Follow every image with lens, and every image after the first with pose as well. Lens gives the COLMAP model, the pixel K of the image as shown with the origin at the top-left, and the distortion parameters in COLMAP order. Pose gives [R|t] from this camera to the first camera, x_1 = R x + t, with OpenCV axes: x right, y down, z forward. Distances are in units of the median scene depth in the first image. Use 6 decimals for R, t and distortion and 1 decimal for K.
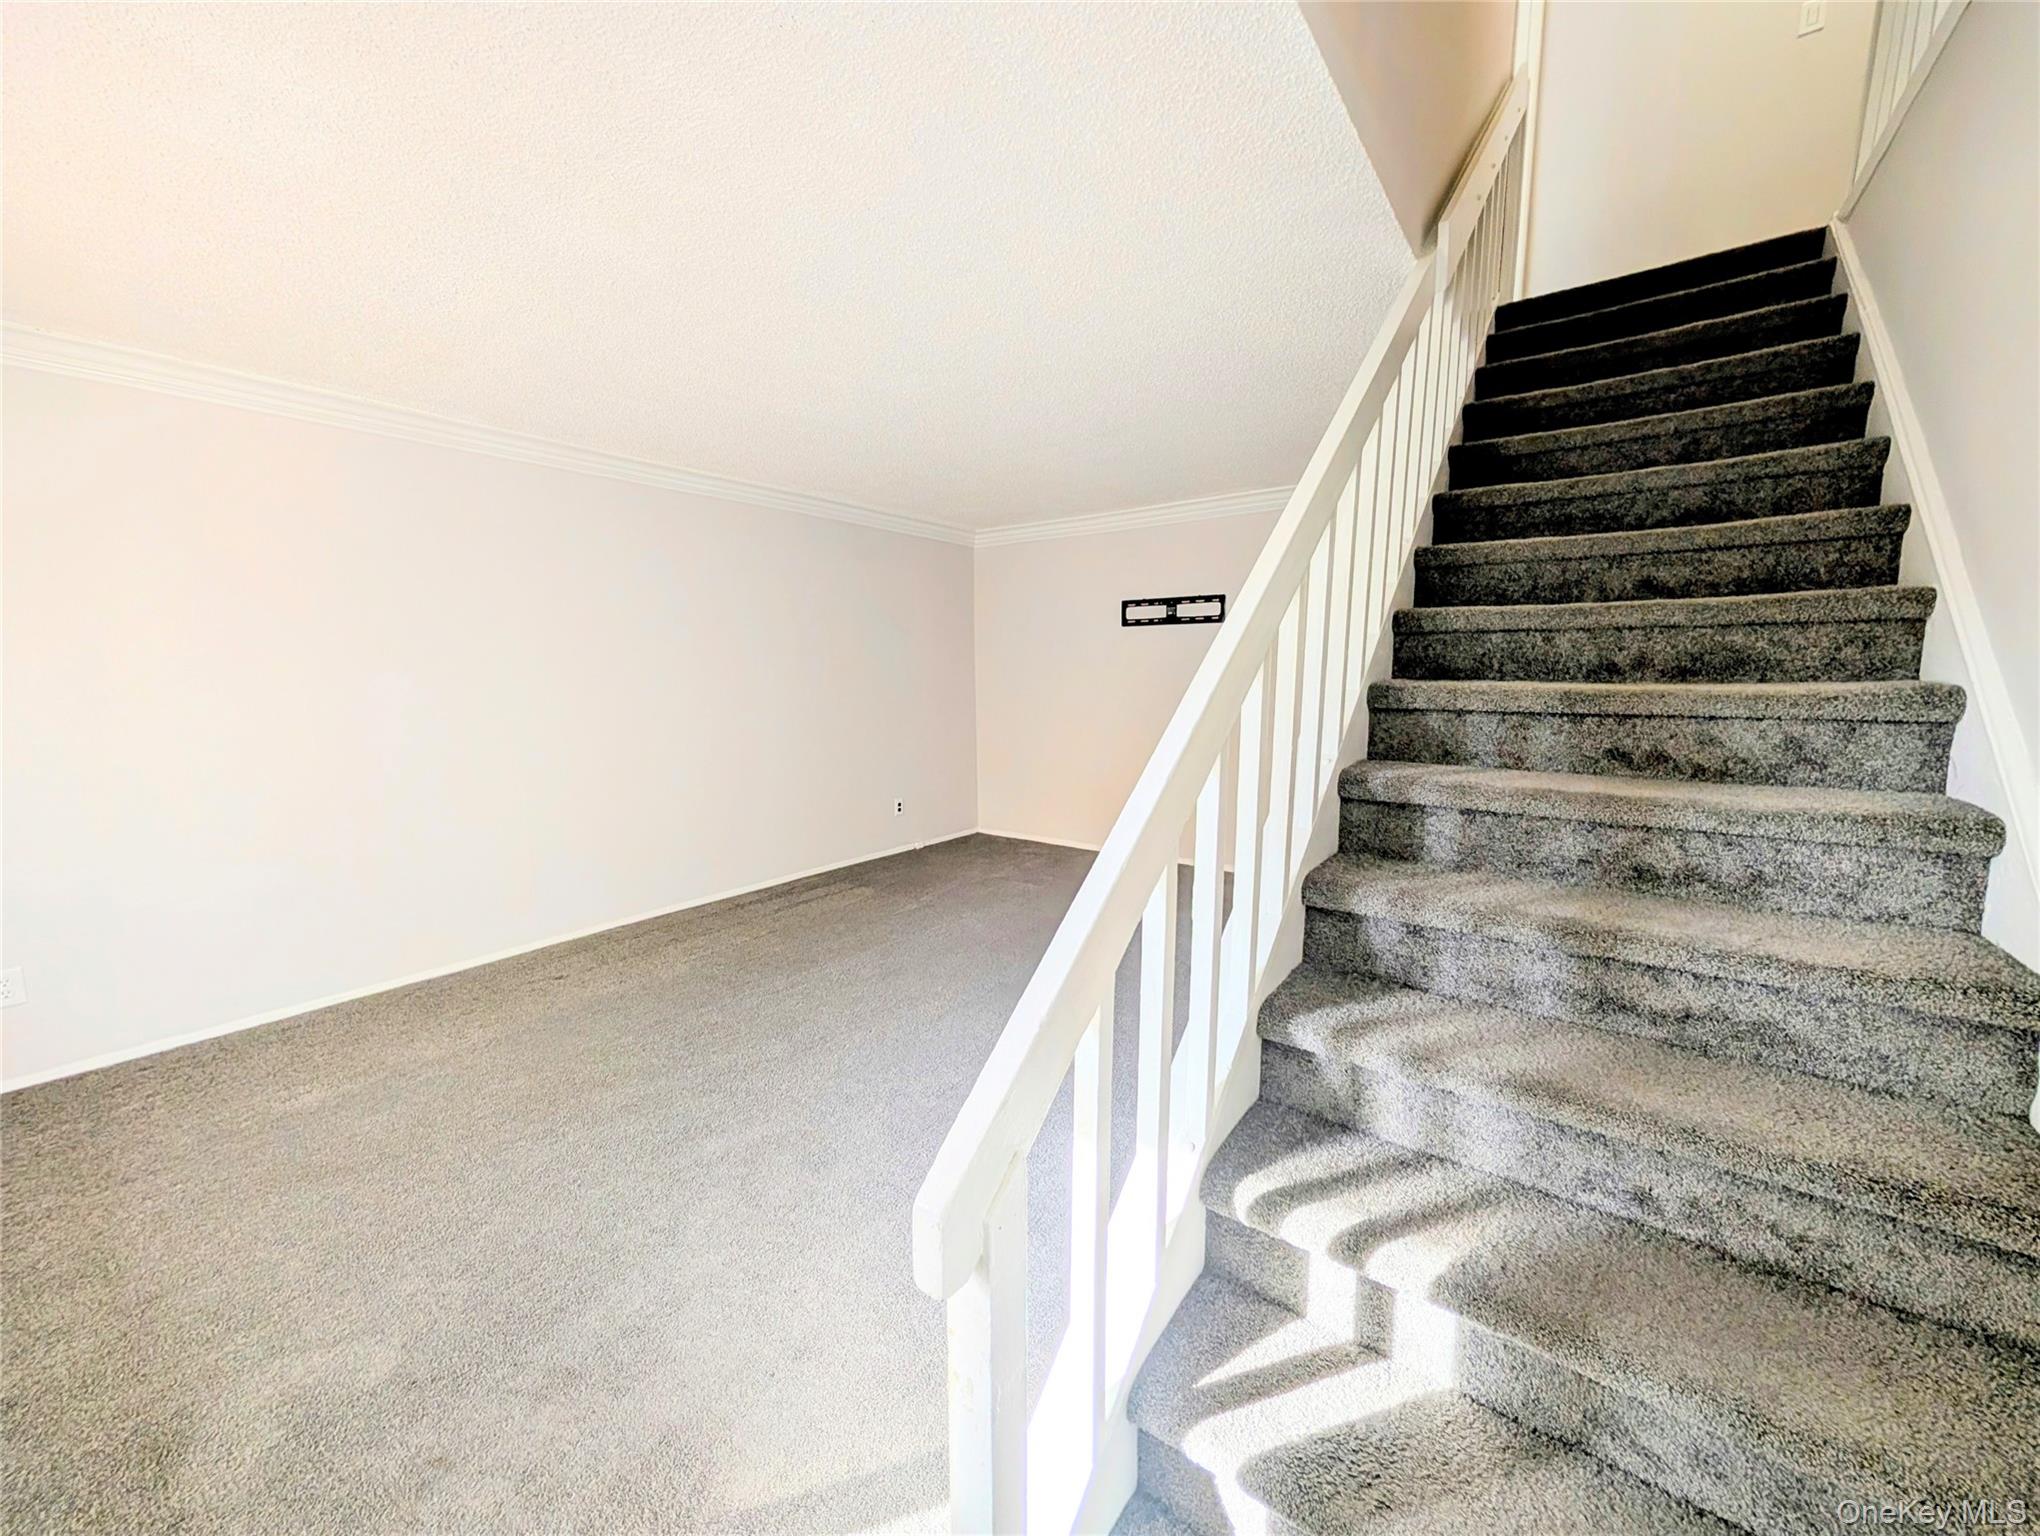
lens RADIAL K [[767.0, 0, 1011.7], [0, 767.0, 776.2], [0, 0, 1]] dist [-0.001807, 0.000574]
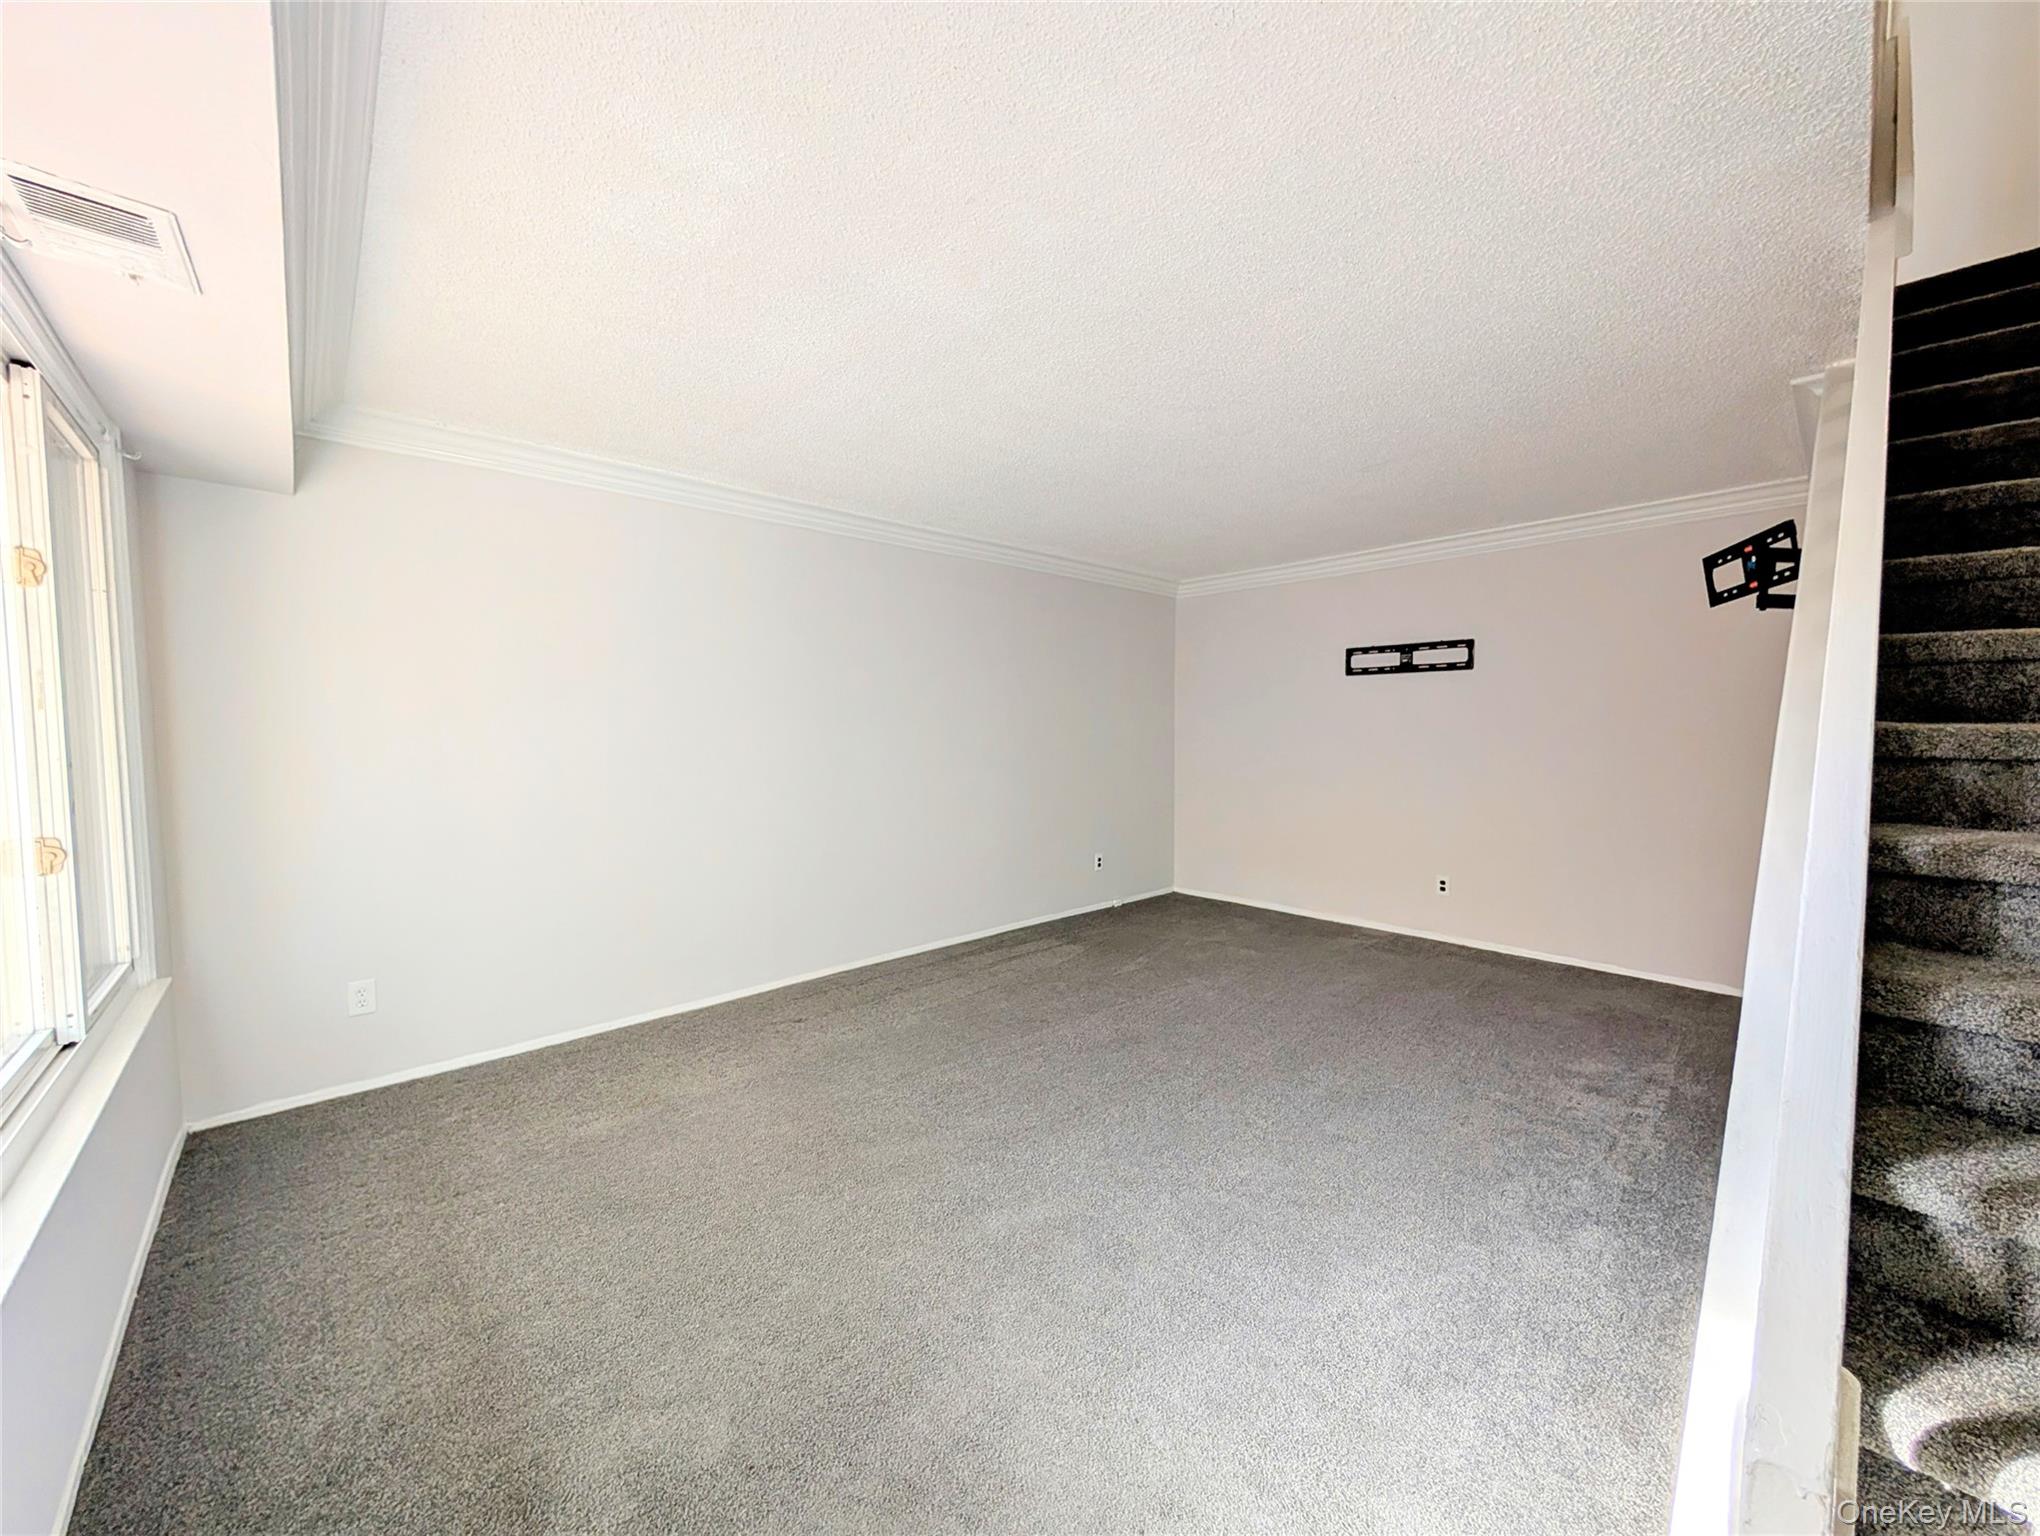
lens RADIAL K [[767.0, 0, 1011.7], [0, 767.0, 776.2], [0, 0, 1]] dist [-0.001807, 0.000574]
pose [[0.983644, 0.014758, -0.179515, -0.163359], [-0.027976, 0.997060, -0.071329, 0.008113], [0.177935, 0.075185, 0.981166, 0.043672]]
